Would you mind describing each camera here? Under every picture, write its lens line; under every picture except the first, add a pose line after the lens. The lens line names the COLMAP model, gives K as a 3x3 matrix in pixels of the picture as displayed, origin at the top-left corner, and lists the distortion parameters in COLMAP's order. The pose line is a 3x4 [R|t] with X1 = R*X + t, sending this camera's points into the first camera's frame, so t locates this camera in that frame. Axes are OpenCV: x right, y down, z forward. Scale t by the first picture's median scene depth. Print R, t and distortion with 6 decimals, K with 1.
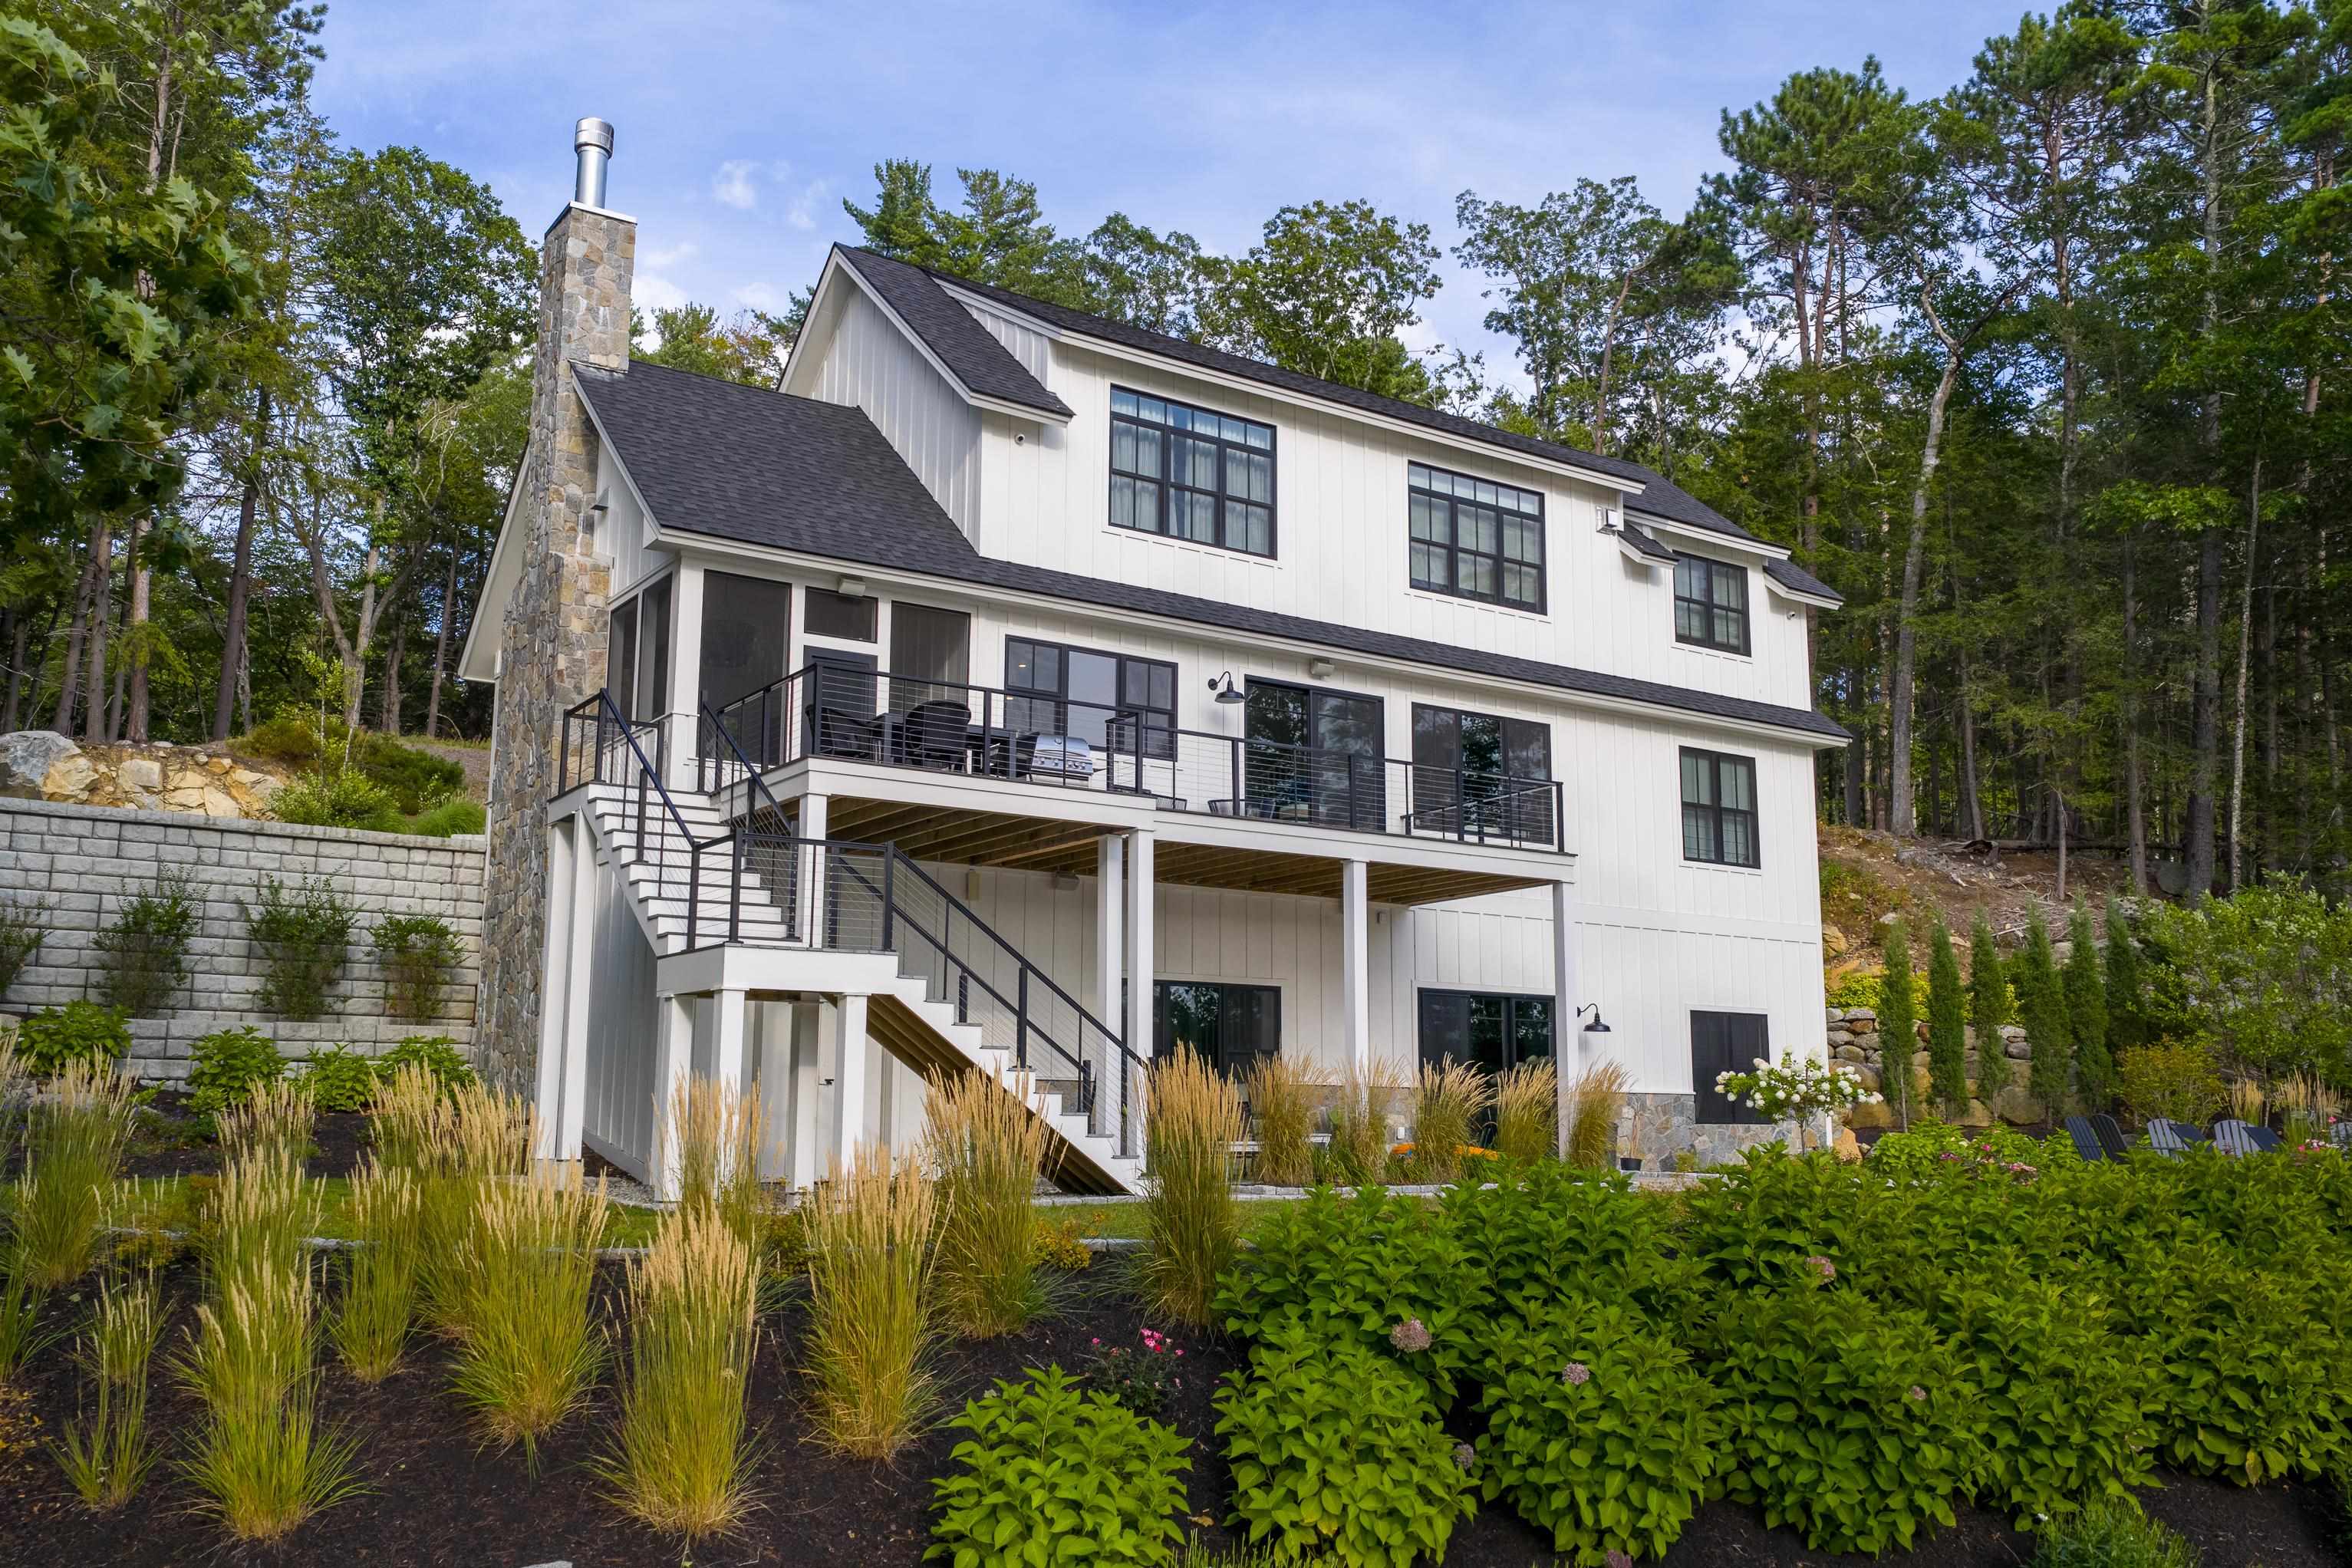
lens RADIAL K [[1954.0, 0, 1176.0], [0, 1954.0, 784.0], [0, 0, 1]] dist [0.019294, 0.005953]
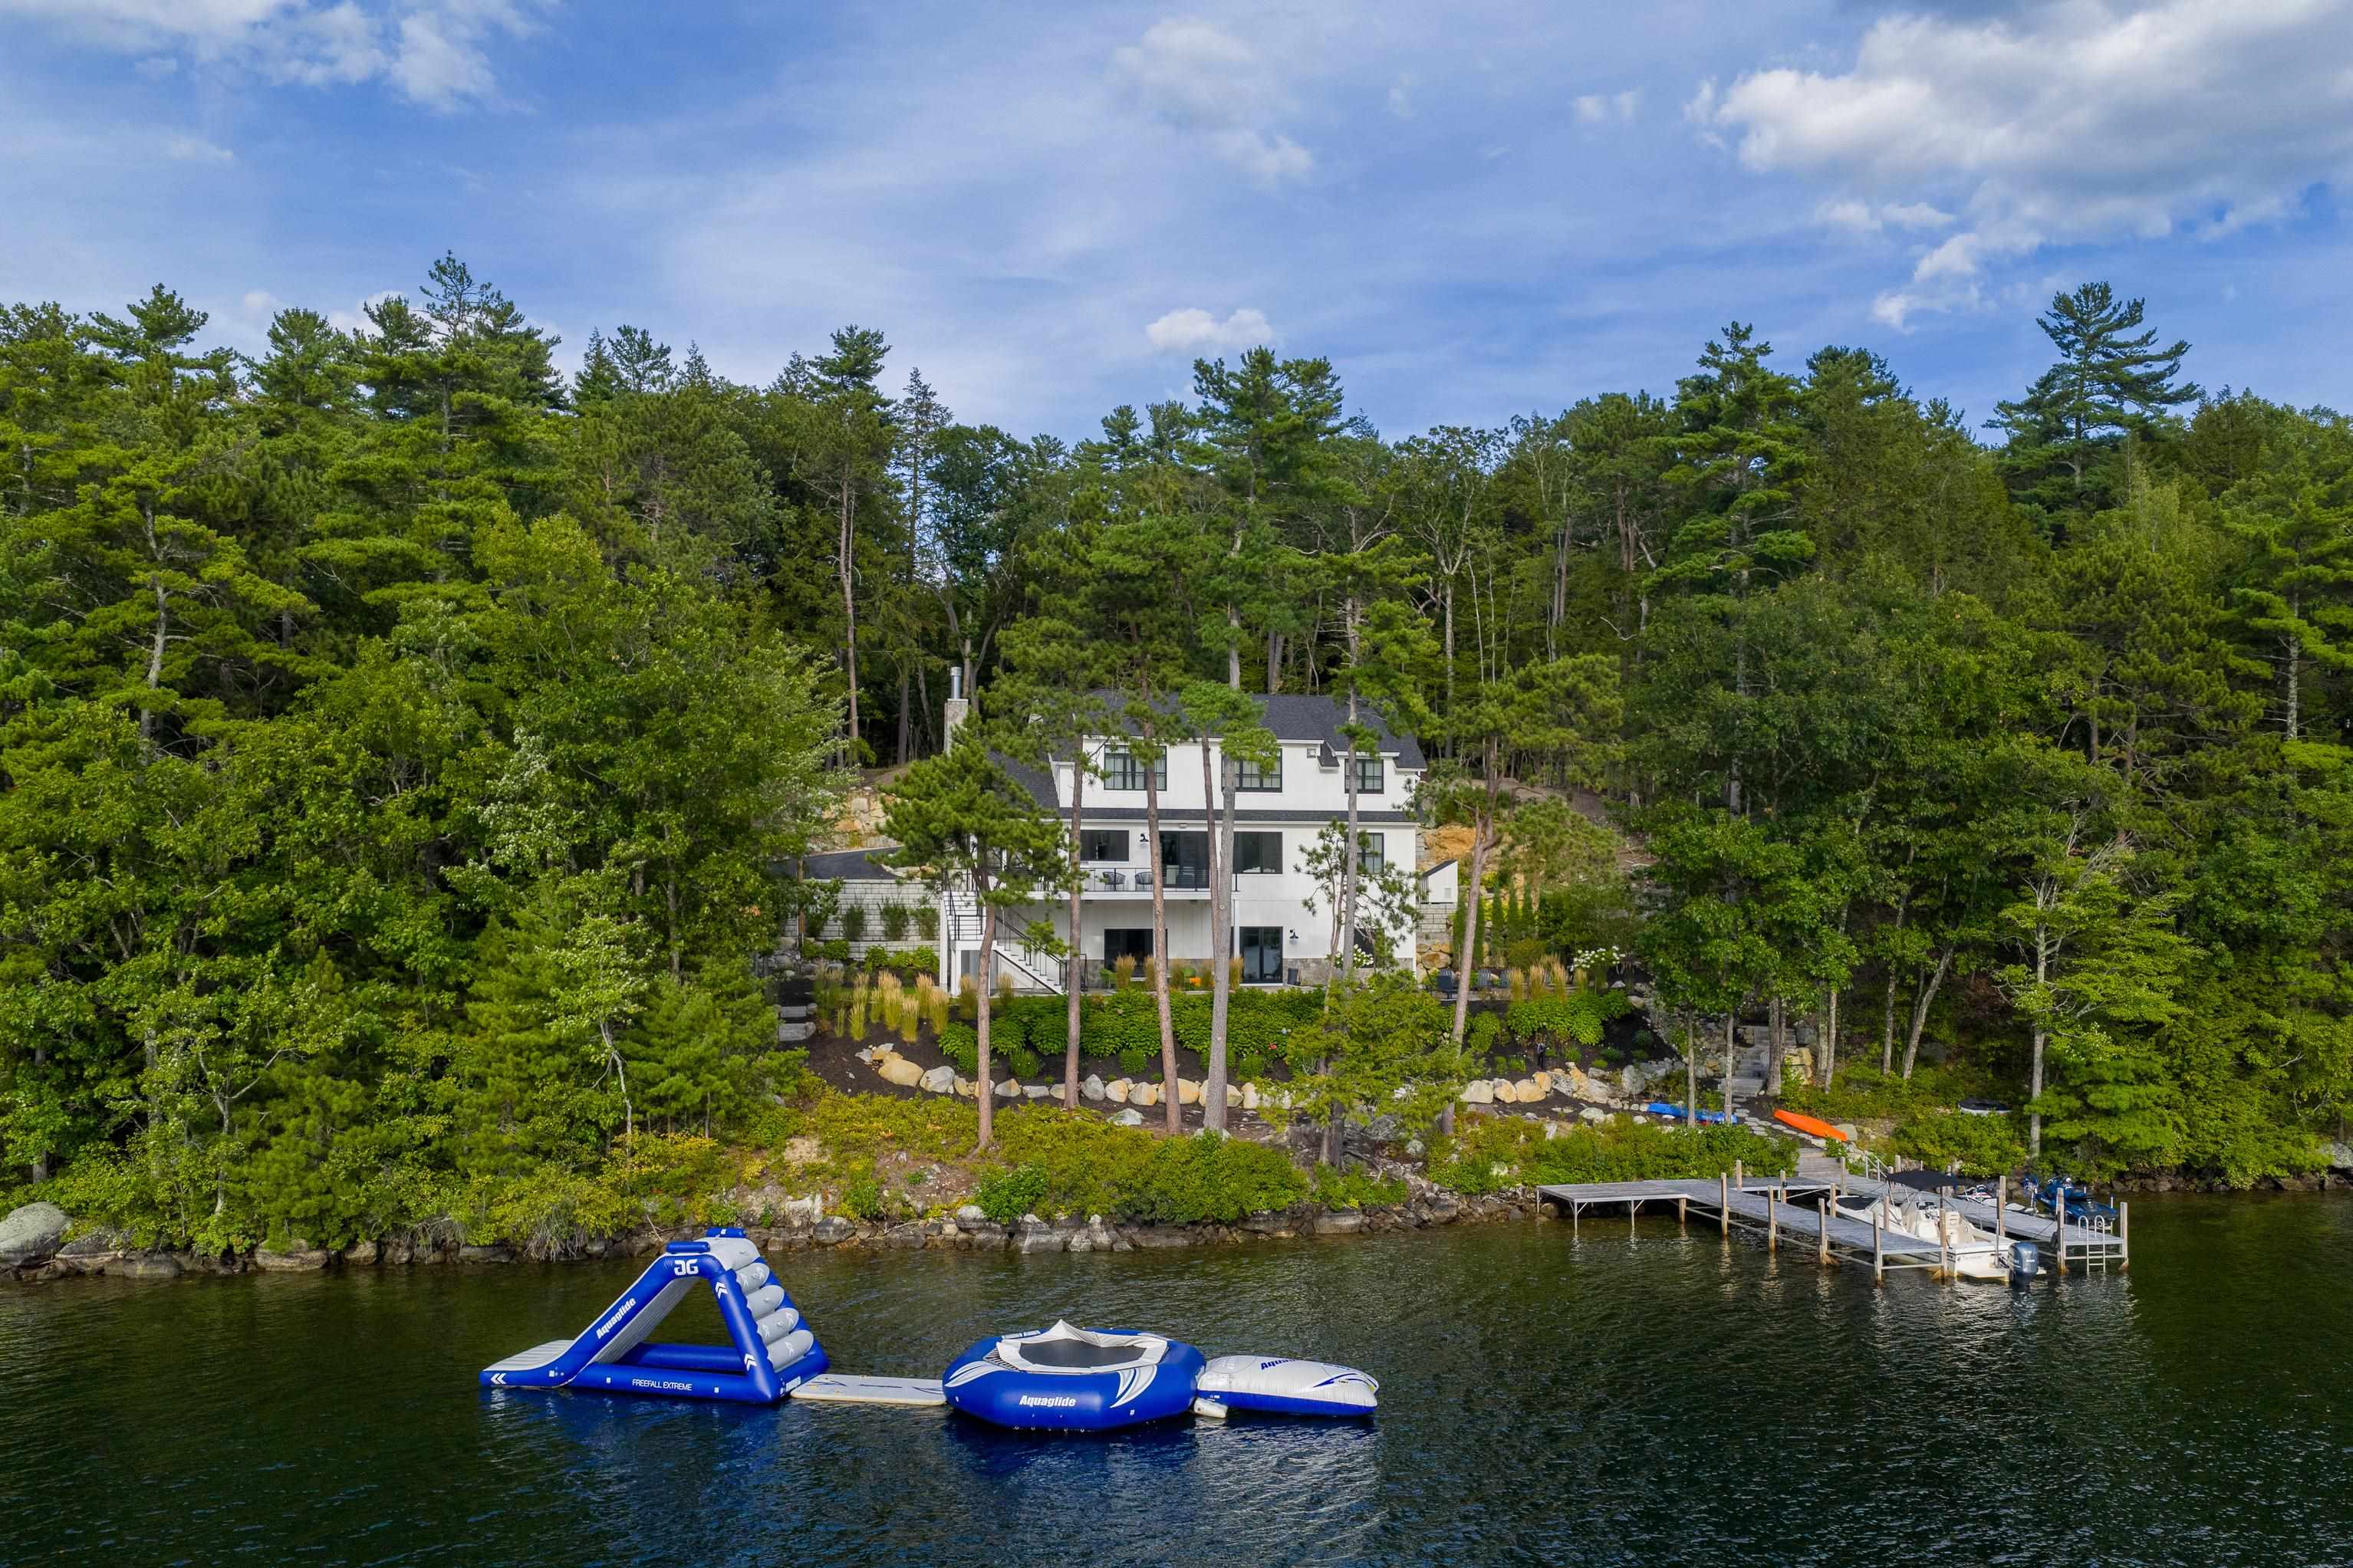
lens RADIAL K [[1970.6, 0, 1176.5], [0, 1970.6, 784.0], [0, 0, 1]] dist [0.007577, -0.000256]
pose [[0.939980, -0.023468, -0.340421, 1.117151], [0.062325, 0.992658, 0.103660, -0.443876], [0.335489, -0.118655, 0.934542, -1.889505]]
